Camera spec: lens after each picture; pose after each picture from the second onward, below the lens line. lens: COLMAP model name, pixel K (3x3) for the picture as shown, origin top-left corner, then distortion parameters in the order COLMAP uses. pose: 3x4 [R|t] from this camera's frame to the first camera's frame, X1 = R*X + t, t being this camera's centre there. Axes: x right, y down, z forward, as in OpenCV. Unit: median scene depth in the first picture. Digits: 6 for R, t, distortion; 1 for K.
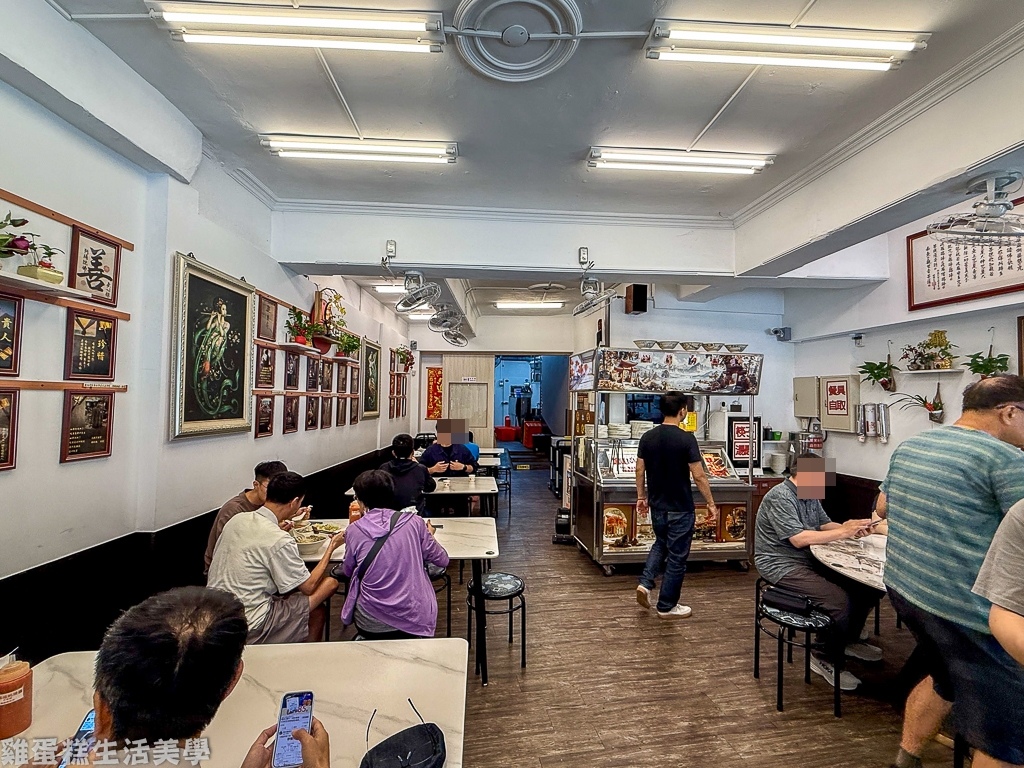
lens RADIAL K [[409.9, 0, 512.8], [0, 409.9, 382.1], [0, 0, 1]] dist [-0.000205, -0.000011]
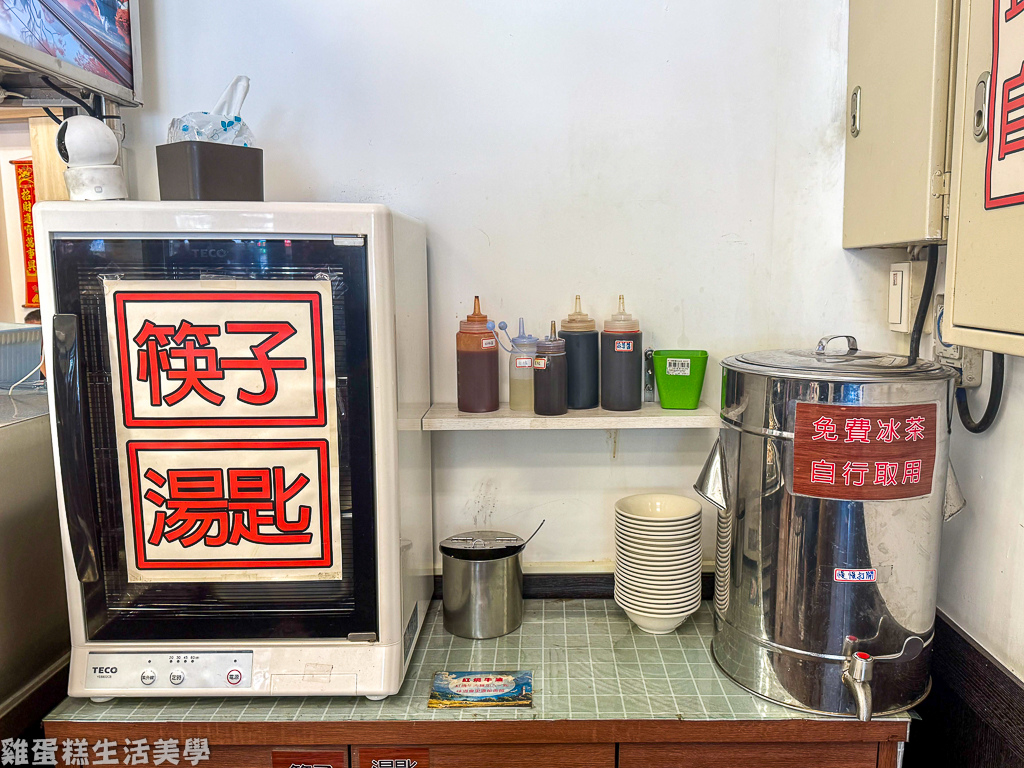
lens RADIAL K [[861.9, 0, 513.4], [0, 861.9, 385.1], [0, 0, 1]] dist [-0.018186, -0.003177]
pose [[0.995036, 0.000722, -0.099514, 0.679556], [0.015443, 0.986740, 0.161574, 0.087829], [0.098311, -0.162309, 0.981830, 0.755797]]
